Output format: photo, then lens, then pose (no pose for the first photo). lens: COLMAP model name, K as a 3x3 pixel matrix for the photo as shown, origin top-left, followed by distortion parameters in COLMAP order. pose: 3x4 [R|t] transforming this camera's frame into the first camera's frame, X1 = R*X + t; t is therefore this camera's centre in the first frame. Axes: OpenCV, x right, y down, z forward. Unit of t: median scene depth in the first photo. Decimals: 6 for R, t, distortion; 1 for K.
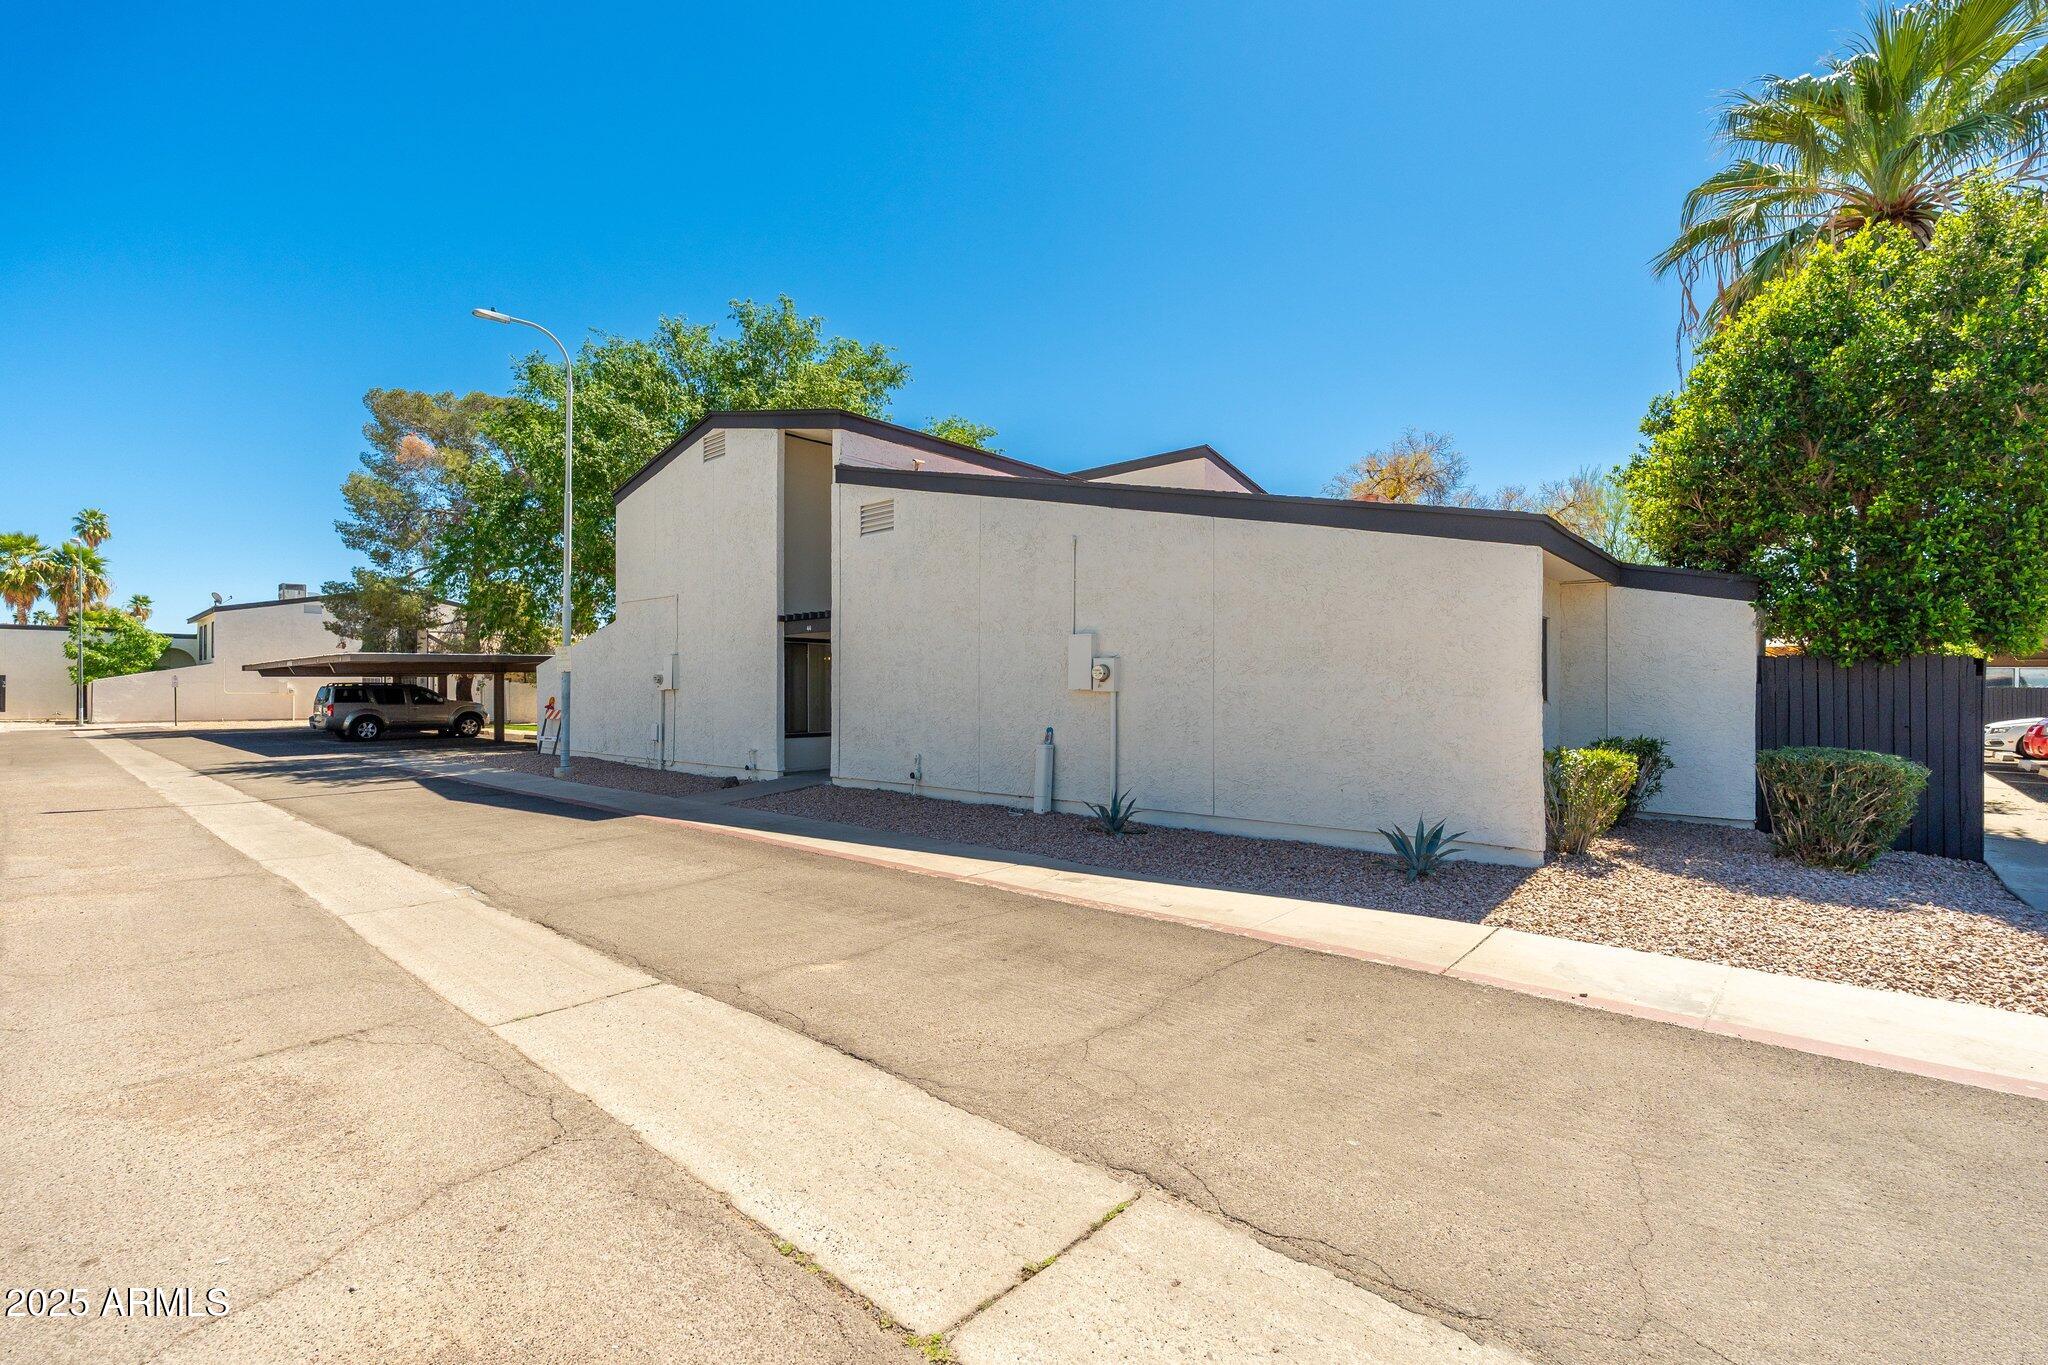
lens RADIAL K [[905.9, 0, 1008.1], [0, 905.9, 689.8], [0, 0, 1]] dist [-0.003416, 0.000491]
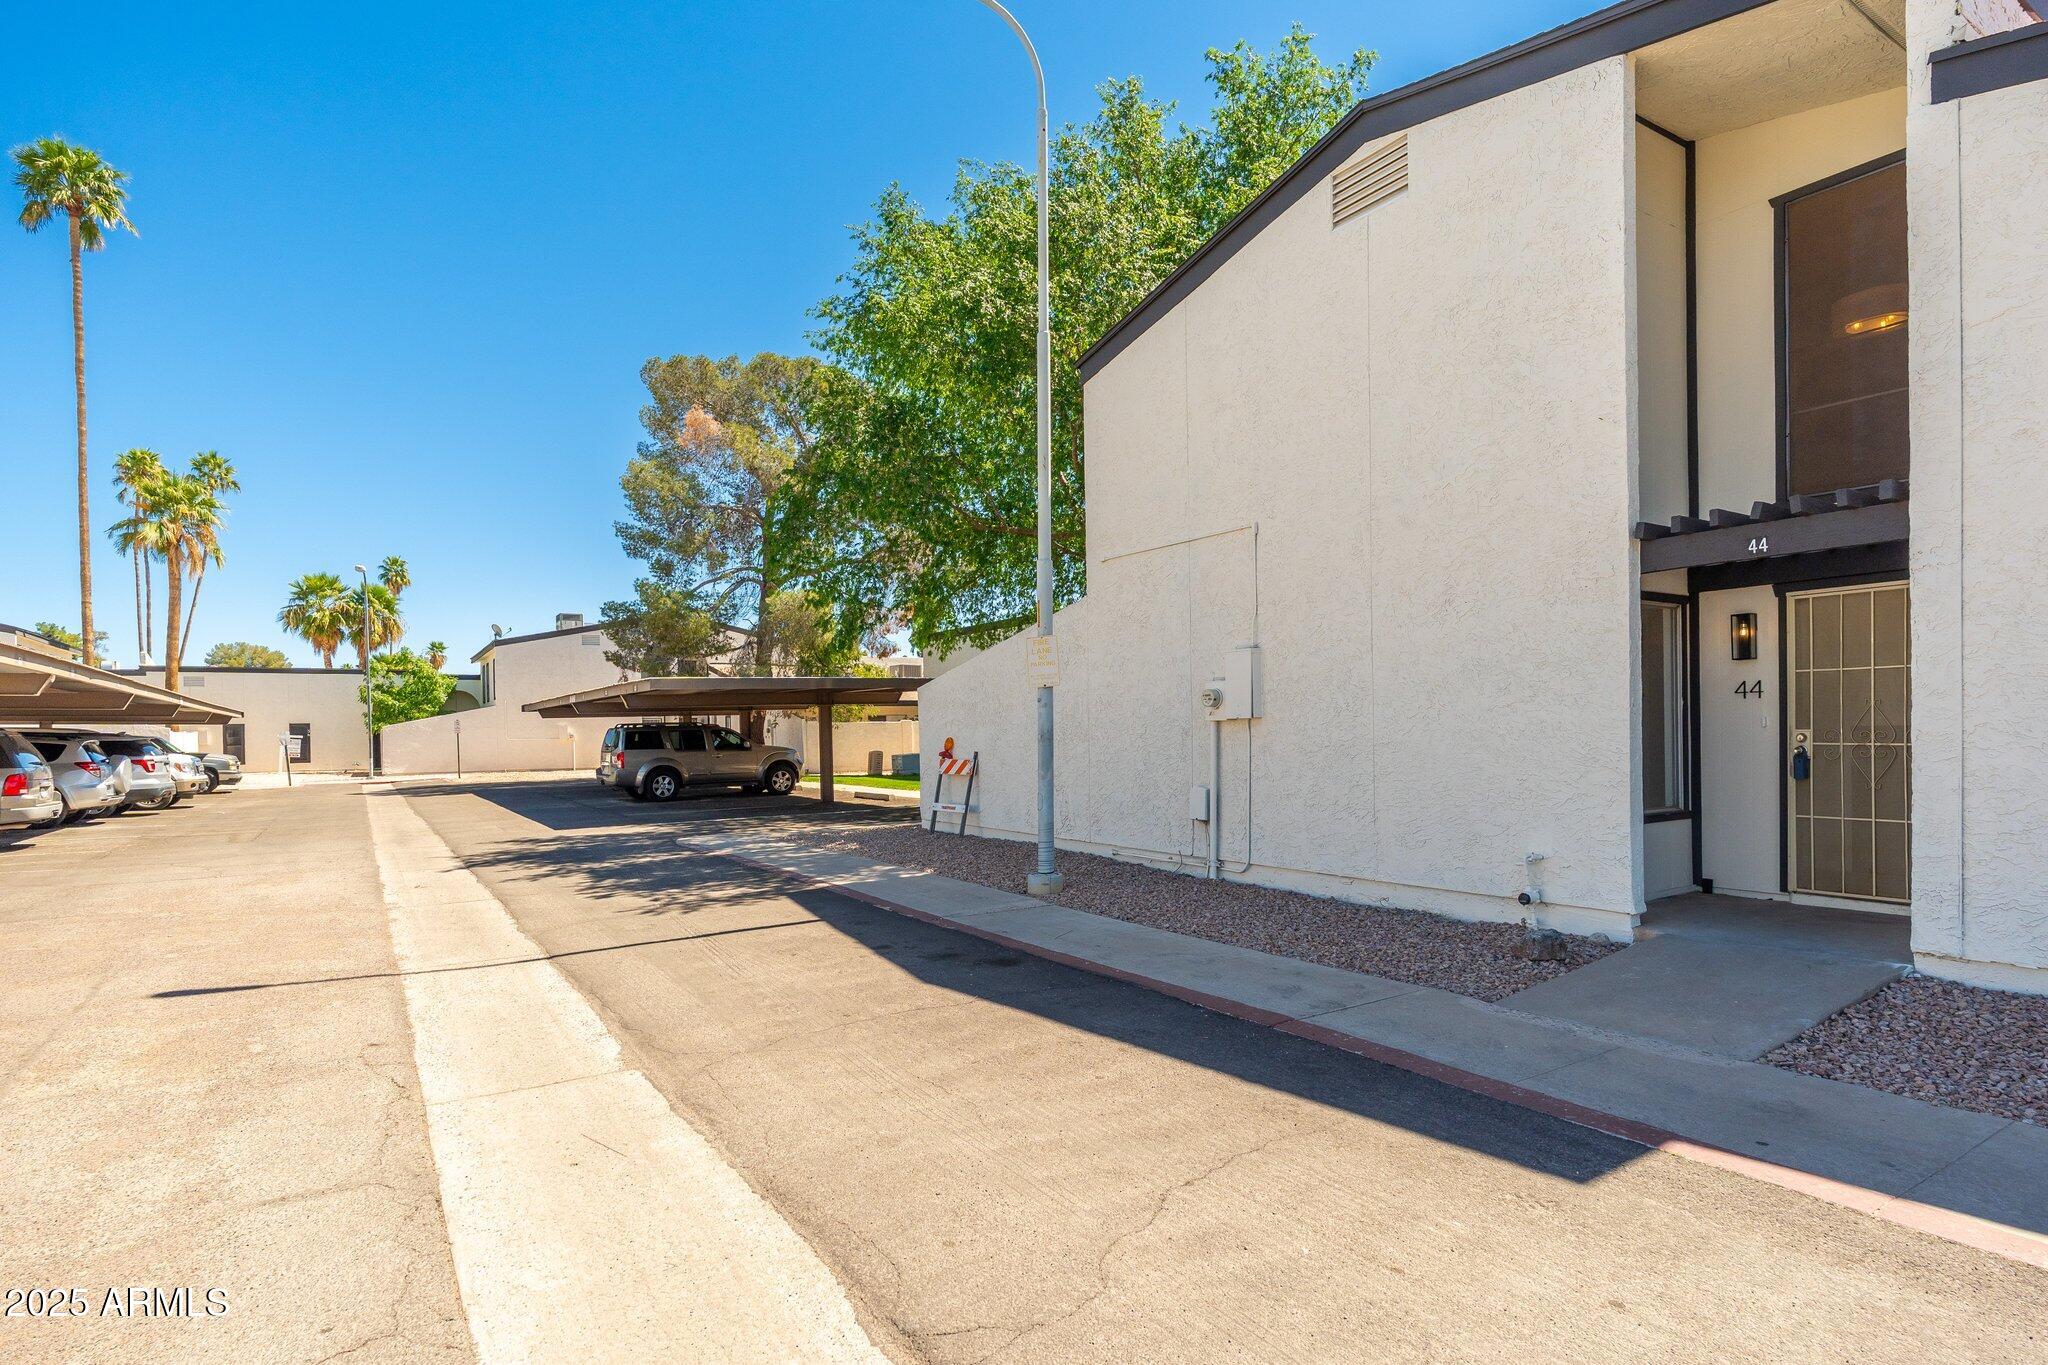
lens RADIAL K [[1054.0, 0, 1011.6], [0, 1054.0, 745.3], [0, 0, 1]] dist [-0.004767, 0.002087]
pose [[0.963347, -0.011682, -0.268004, -0.149212], [0.016763, 0.999720, 0.016677, 0.000924], [0.267735, -0.020558, 0.963273, 0.180740]]
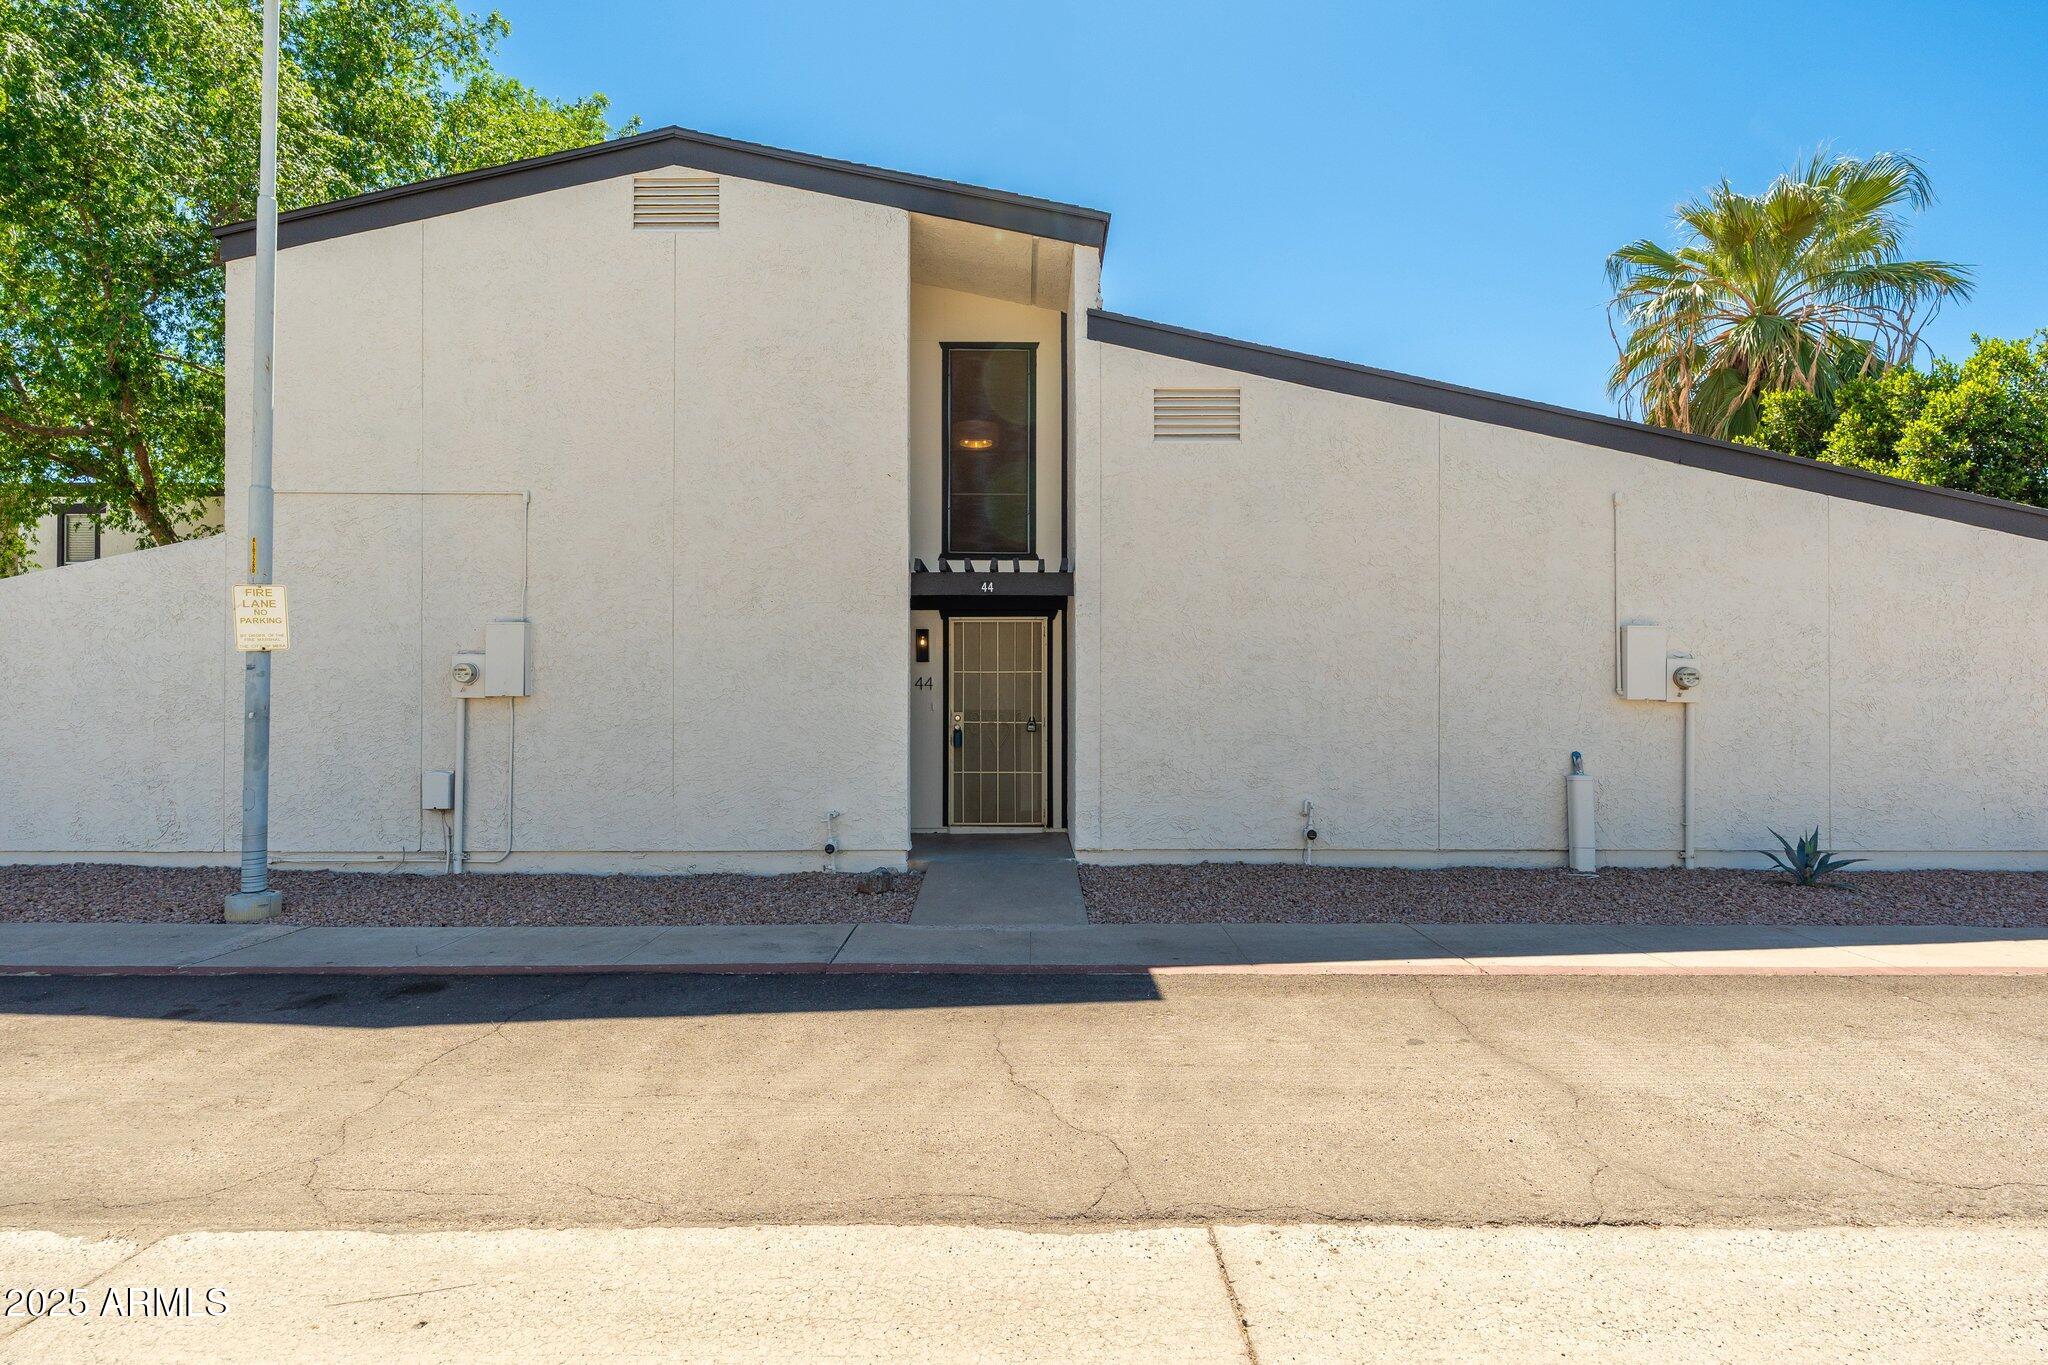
lens RADIAL K [[1054.0, 0, 1021.9], [0, 1054.0, 699.1], [0, 0, 1]] dist [-0.004767, 0.002087]
pose [[0.741018, 0.001315, 0.671484, -0.236296], [-0.002108, 0.999998, 0.000368, -0.000021], [-0.671482, -0.001689, 0.741019, 0.186560]]
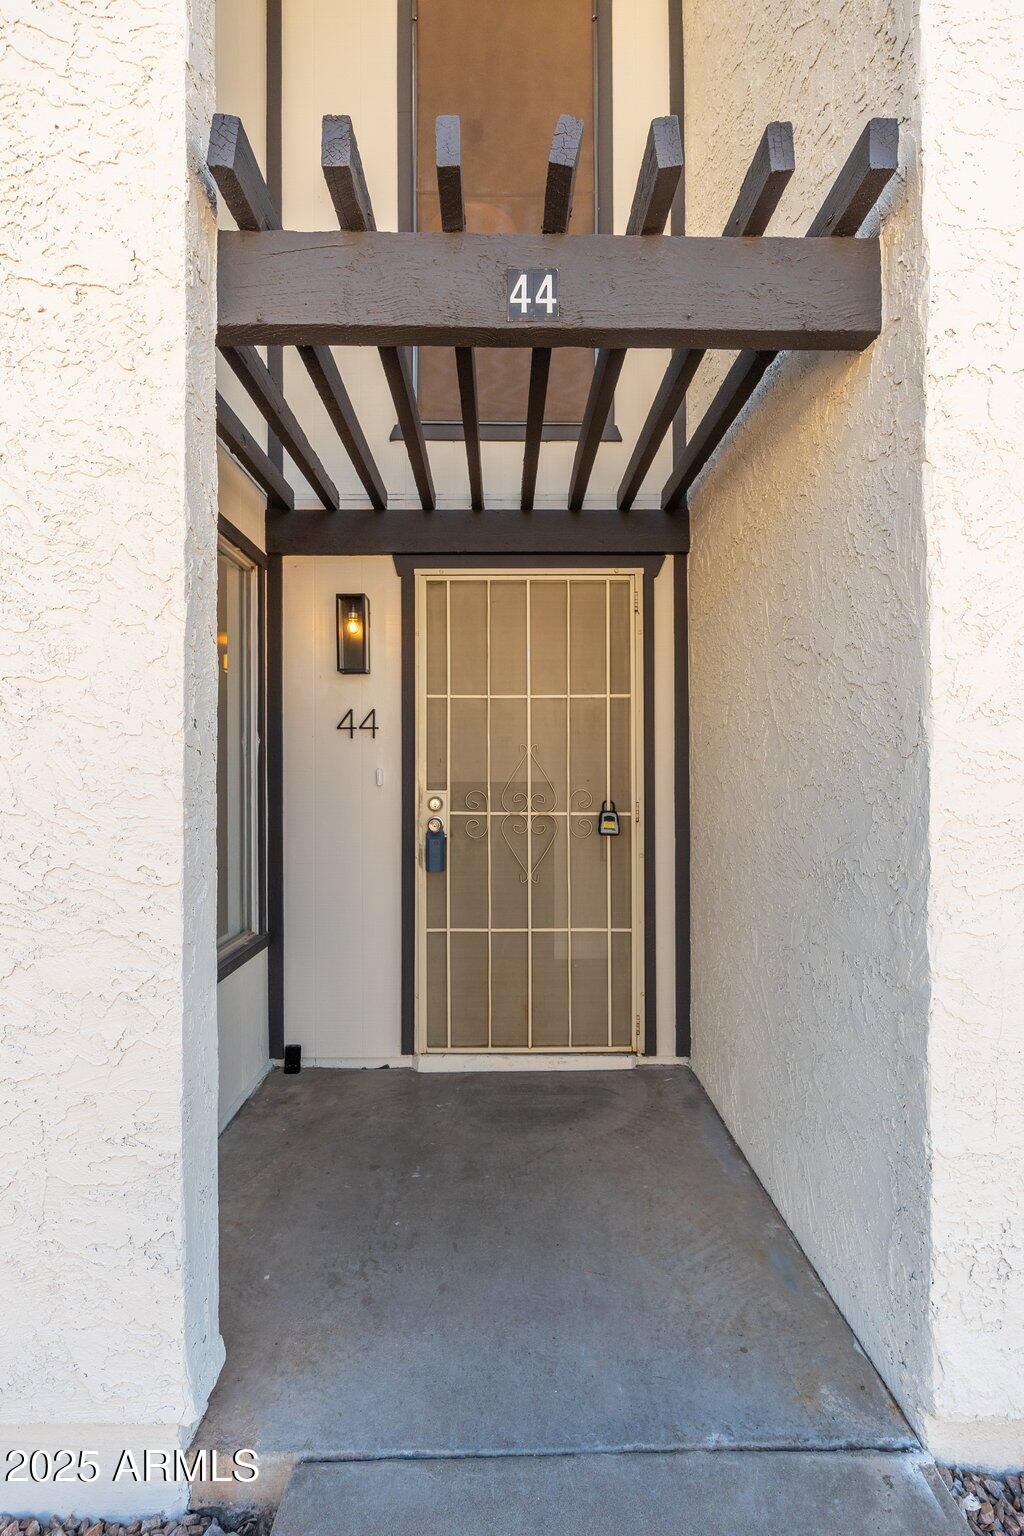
lens RADIAL K [[679.4, 0, 511.2], [0, 679.4, 769.3], [0, 0, 1]] dist [-0.003416, 0.000491]
pose [[0.730349, 0.000822, 0.683074, -0.107884], [0.000669, 0.999998, -0.001919, 0.001339], [-0.683074, 0.001859, 0.730347, 0.342583]]
